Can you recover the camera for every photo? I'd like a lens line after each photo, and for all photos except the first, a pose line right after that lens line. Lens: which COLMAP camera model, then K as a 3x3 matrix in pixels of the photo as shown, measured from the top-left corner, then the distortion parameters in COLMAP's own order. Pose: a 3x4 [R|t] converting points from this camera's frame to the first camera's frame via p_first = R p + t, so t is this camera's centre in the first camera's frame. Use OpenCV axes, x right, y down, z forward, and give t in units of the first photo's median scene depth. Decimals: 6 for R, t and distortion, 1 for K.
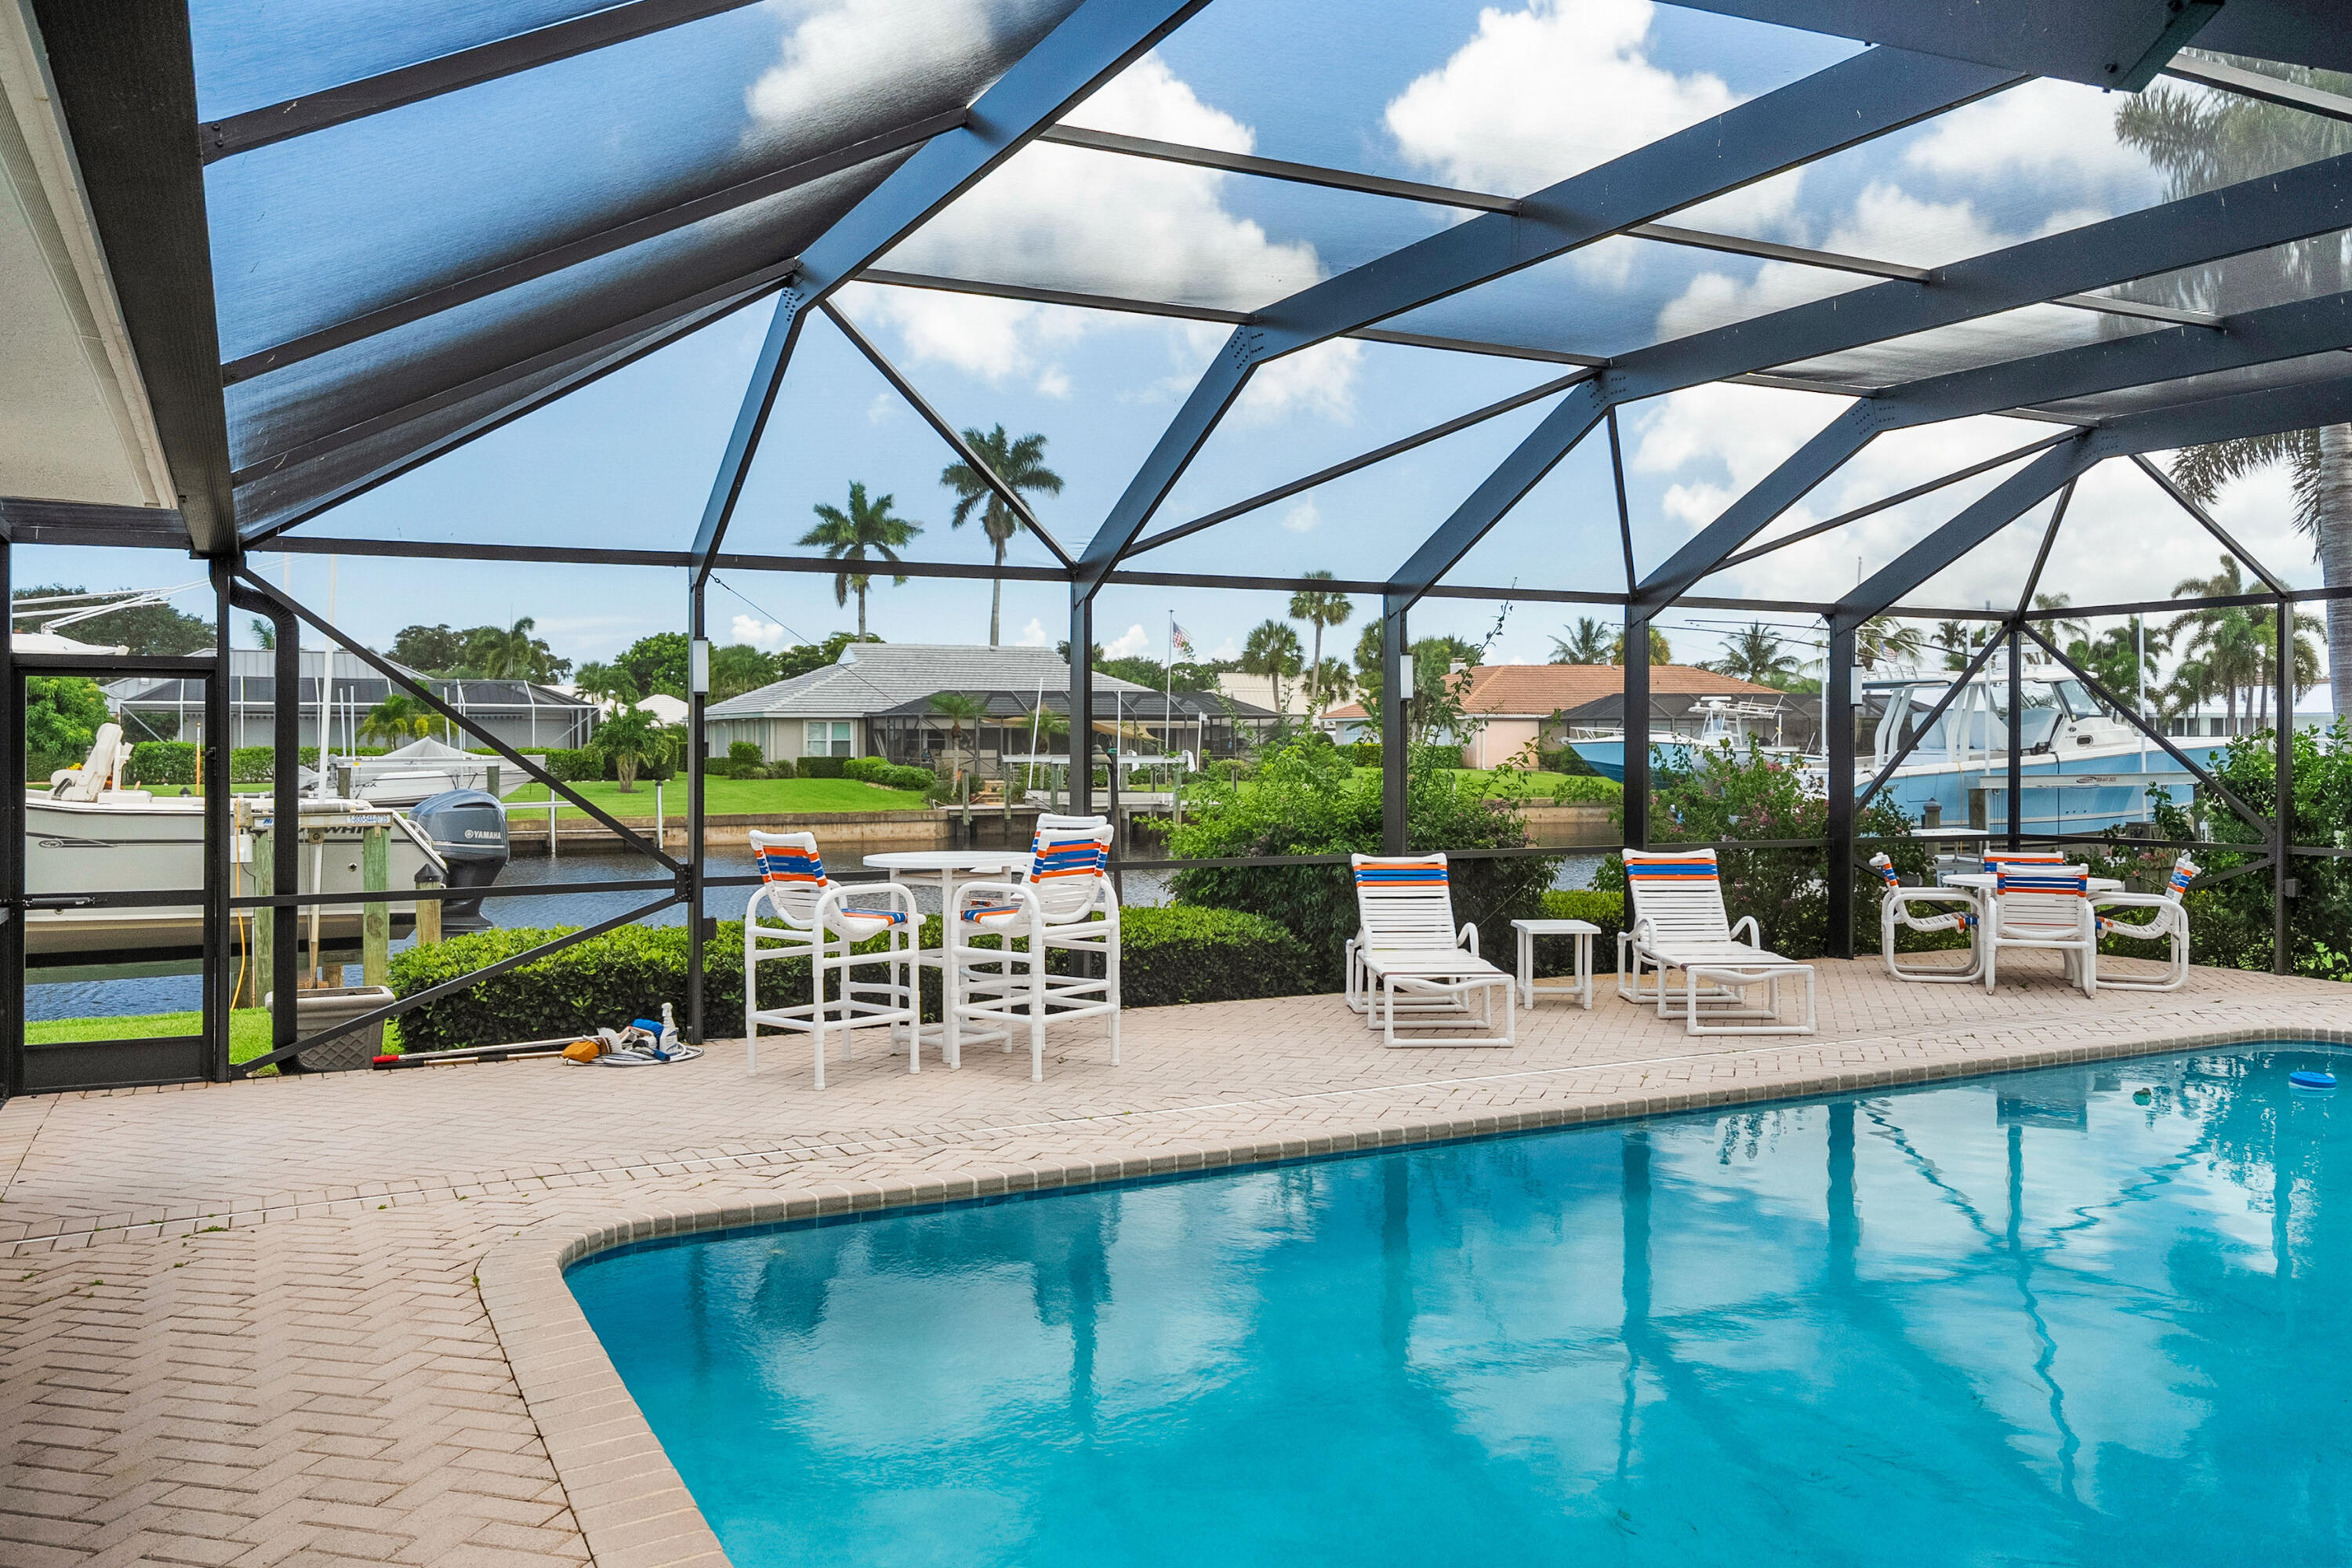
lens RADIAL K [[1737.8, 0, 1185.3], [0, 1737.8, 767.4], [0, 0, 1]] dist [0.000312, -0.002773]
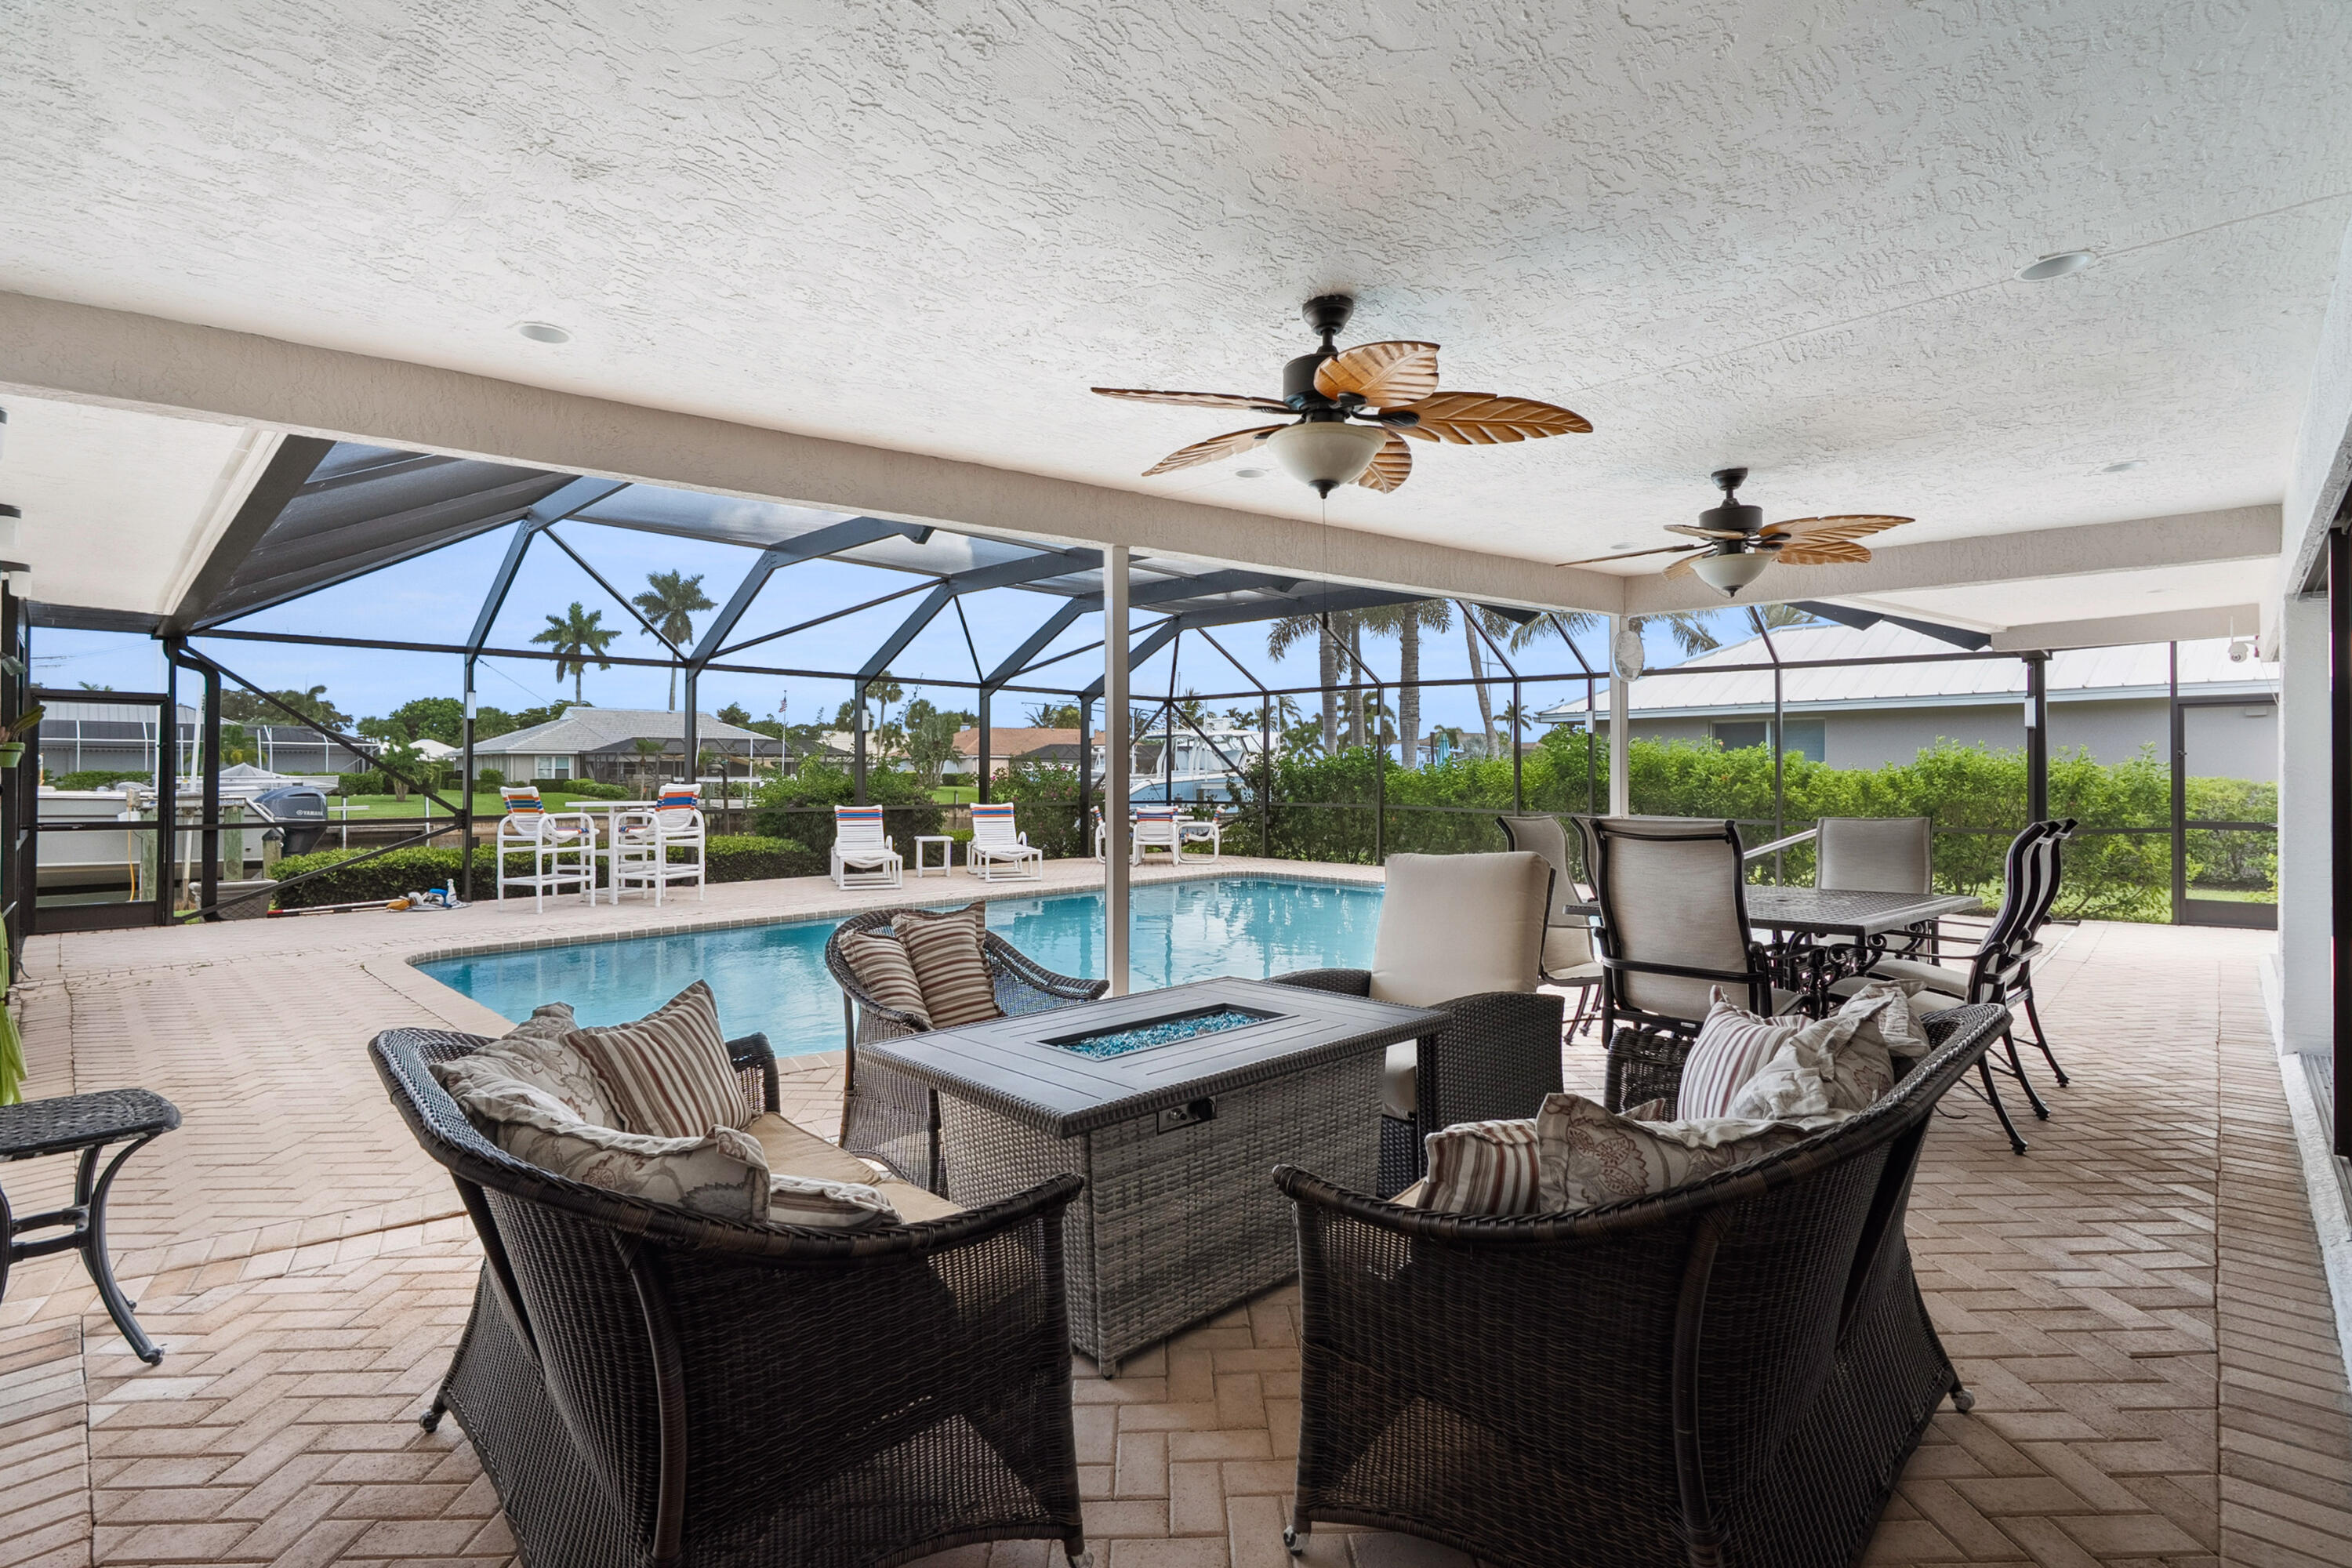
lens RADIAL K [[1077.6, 0, 1173.4], [0, 1077.6, 773.5], [0, 0, 1]] dist [-0.000806, -0.000109]
pose [[0.949876, 0.002792, 0.312615, 0.073677], [0.003743, 0.999787, -0.020304, 0.037517], [-0.312605, 0.020457, 0.949663, -0.318772]]
